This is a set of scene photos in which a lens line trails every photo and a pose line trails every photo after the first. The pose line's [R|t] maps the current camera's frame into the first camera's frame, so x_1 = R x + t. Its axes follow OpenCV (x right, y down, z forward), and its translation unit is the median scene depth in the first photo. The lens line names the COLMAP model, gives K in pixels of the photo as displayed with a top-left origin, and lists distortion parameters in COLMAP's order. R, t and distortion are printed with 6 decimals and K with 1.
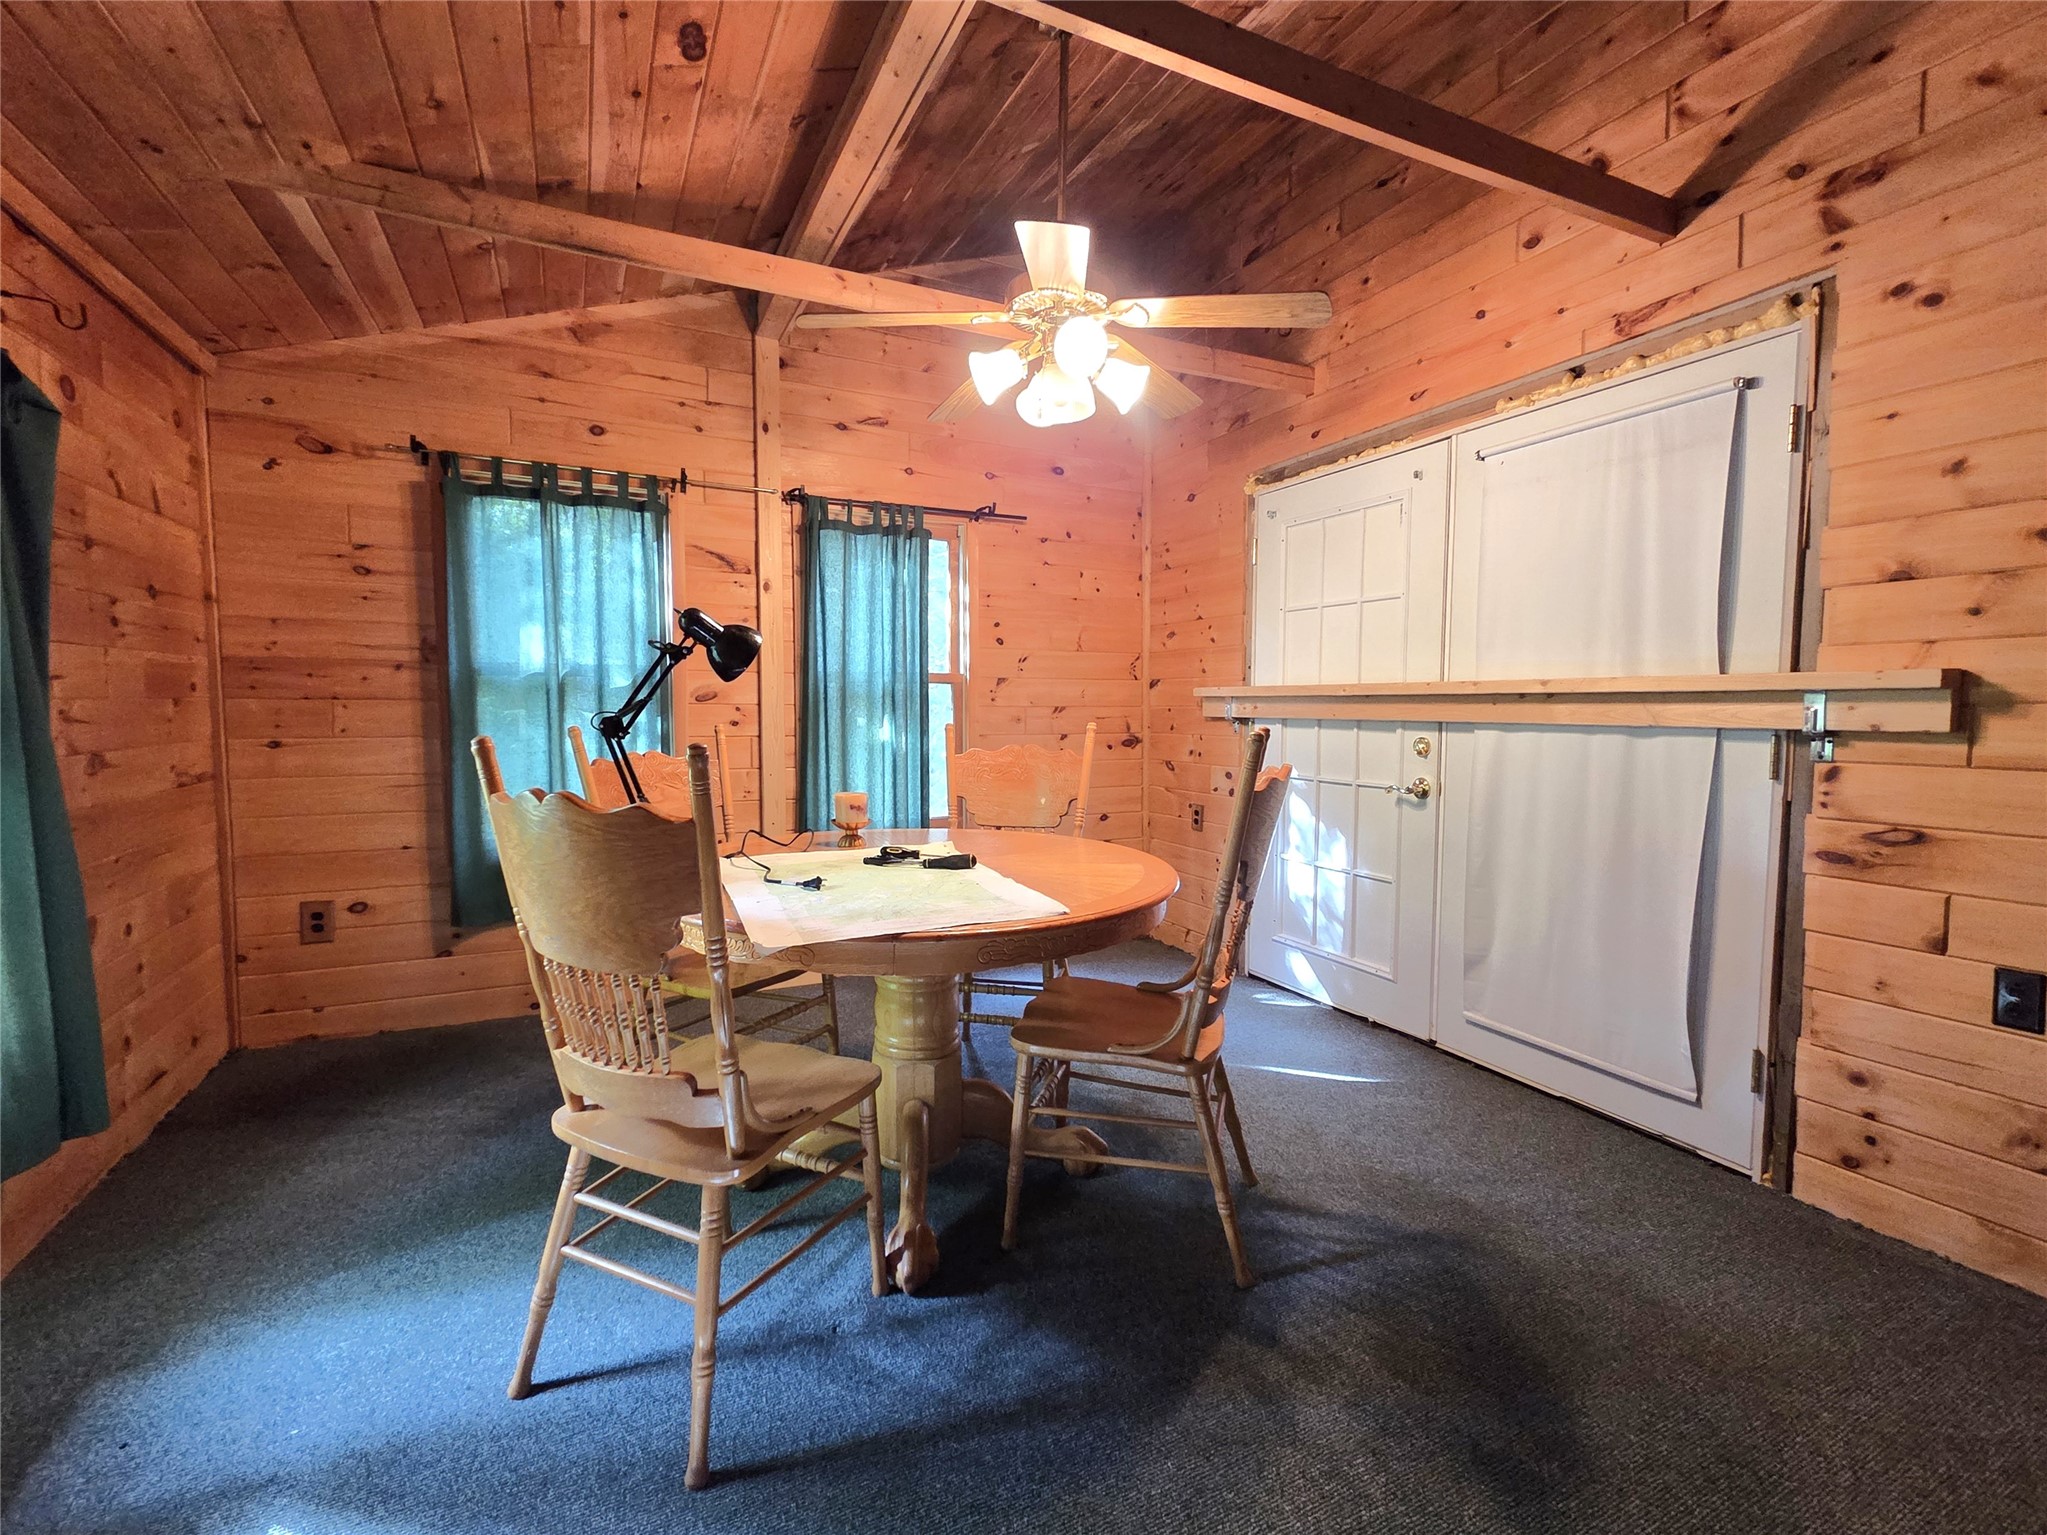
lens RADIAL K [[882.0, 0, 1011.2], [0, 882.0, 757.2], [0, 0, 1]] dist [0.002632, 0.000304]
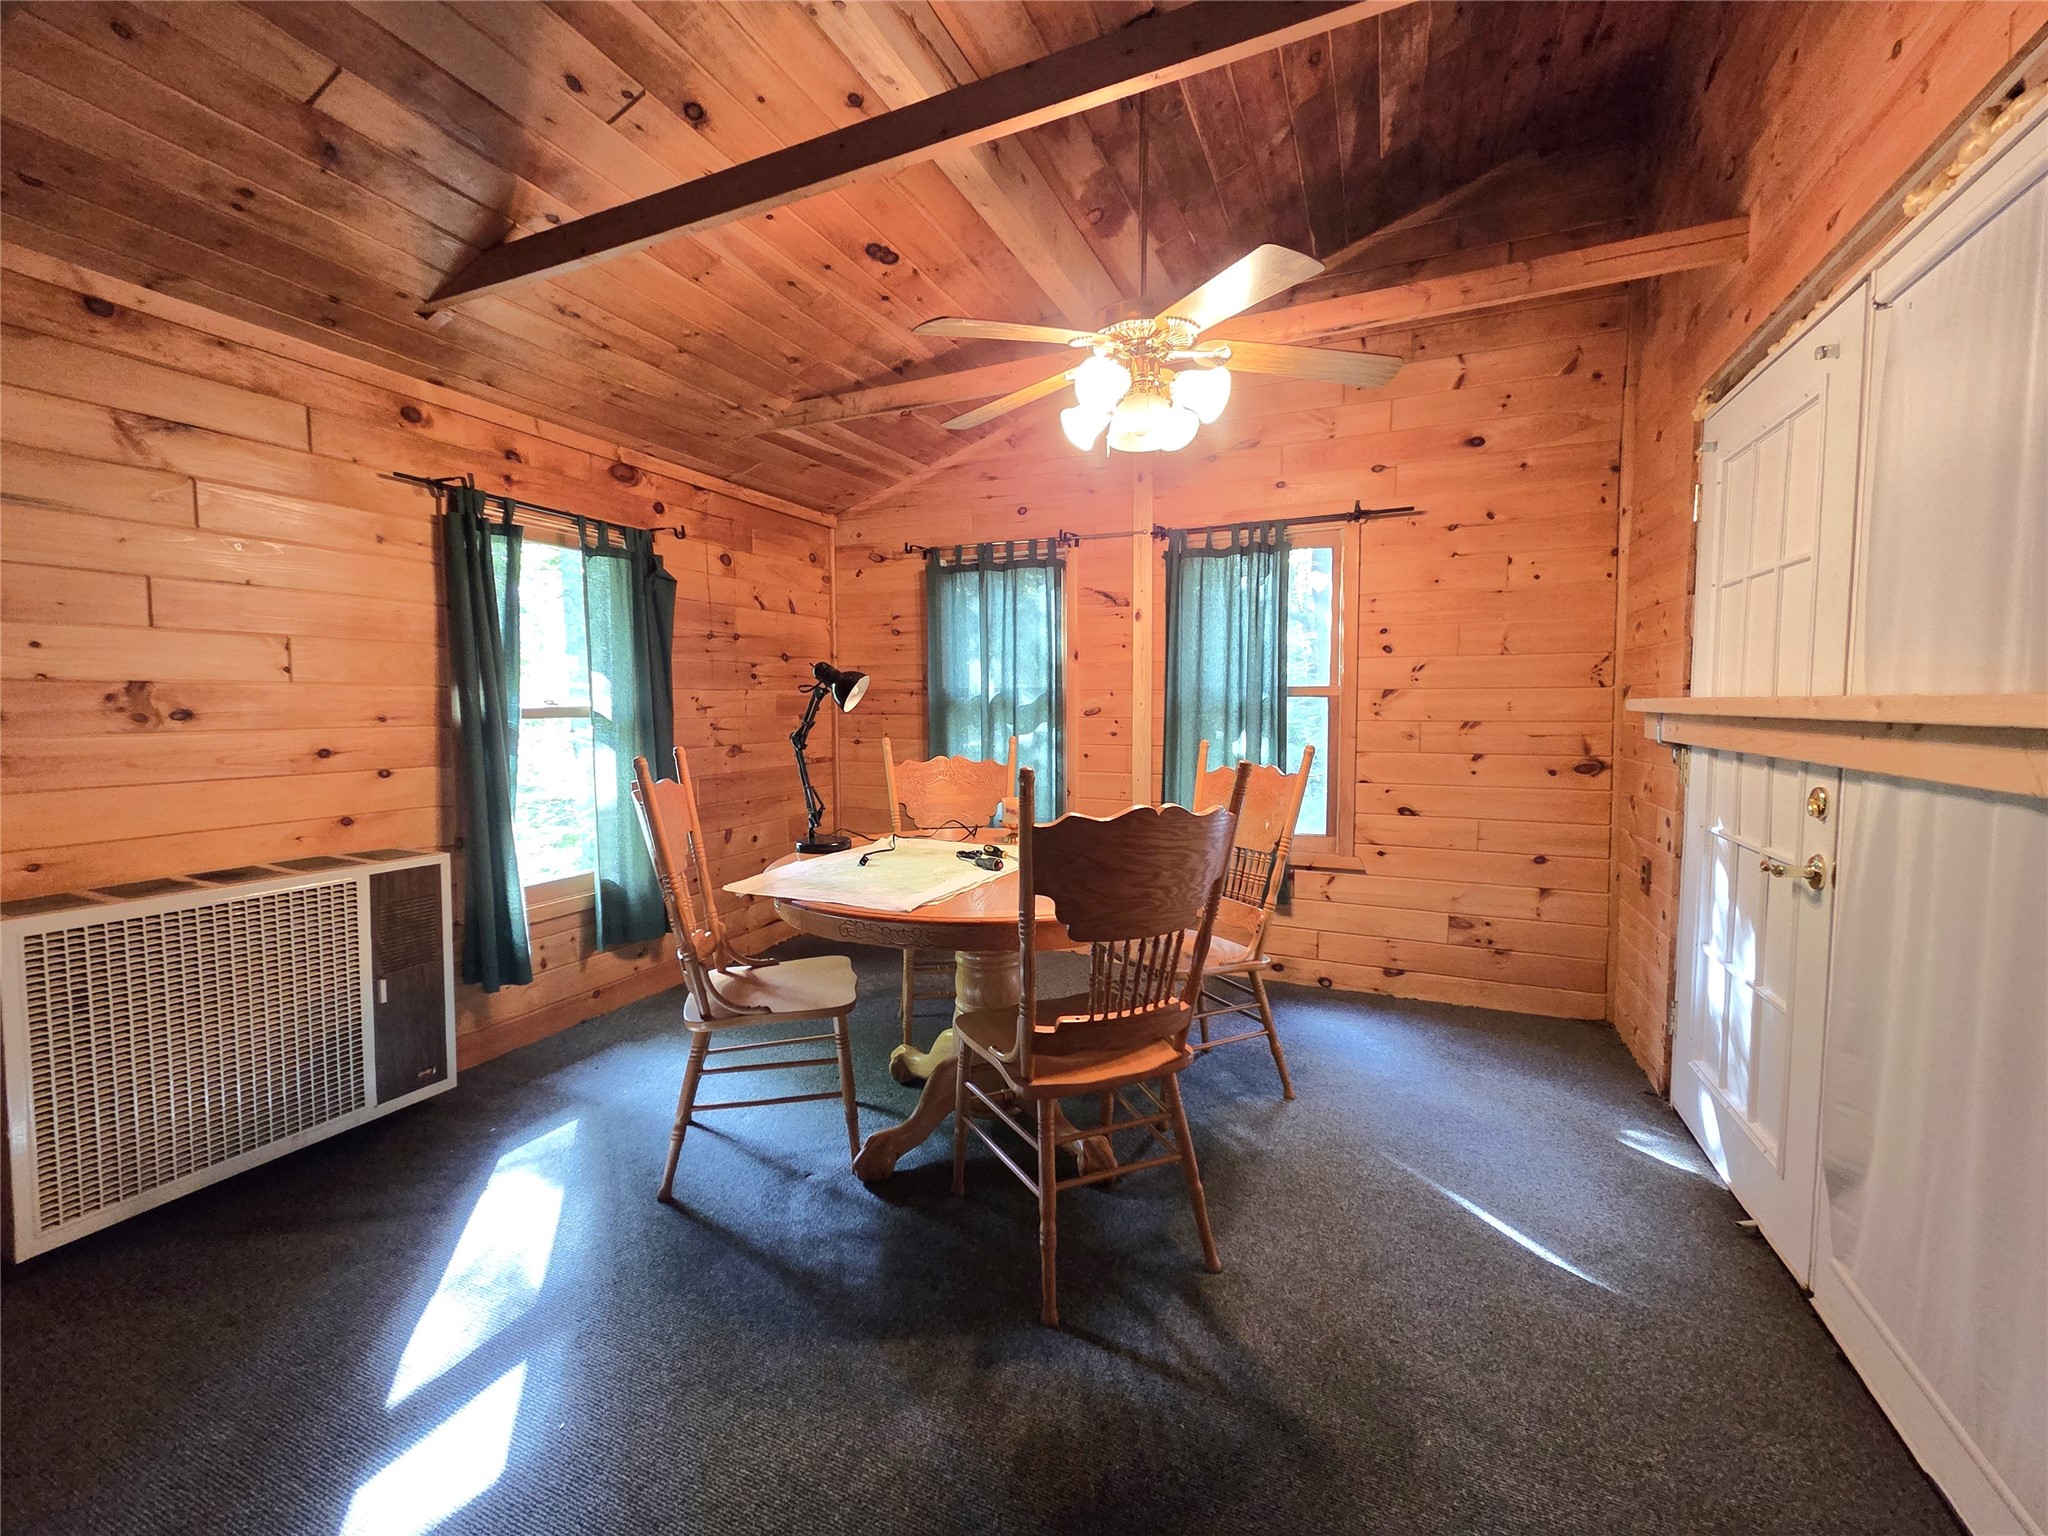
lens RADIAL K [[834.3, 0, 1012.1], [0, 834.3, 760.3], [0, 0, 1]] dist [-0.000192, -0.002325]
pose [[0.640165, 0.047276, -0.766781, 0.534332], [-0.040734, 0.998790, 0.027573, -0.033410], [0.767157, 0.013582, 0.641316, 0.207336]]
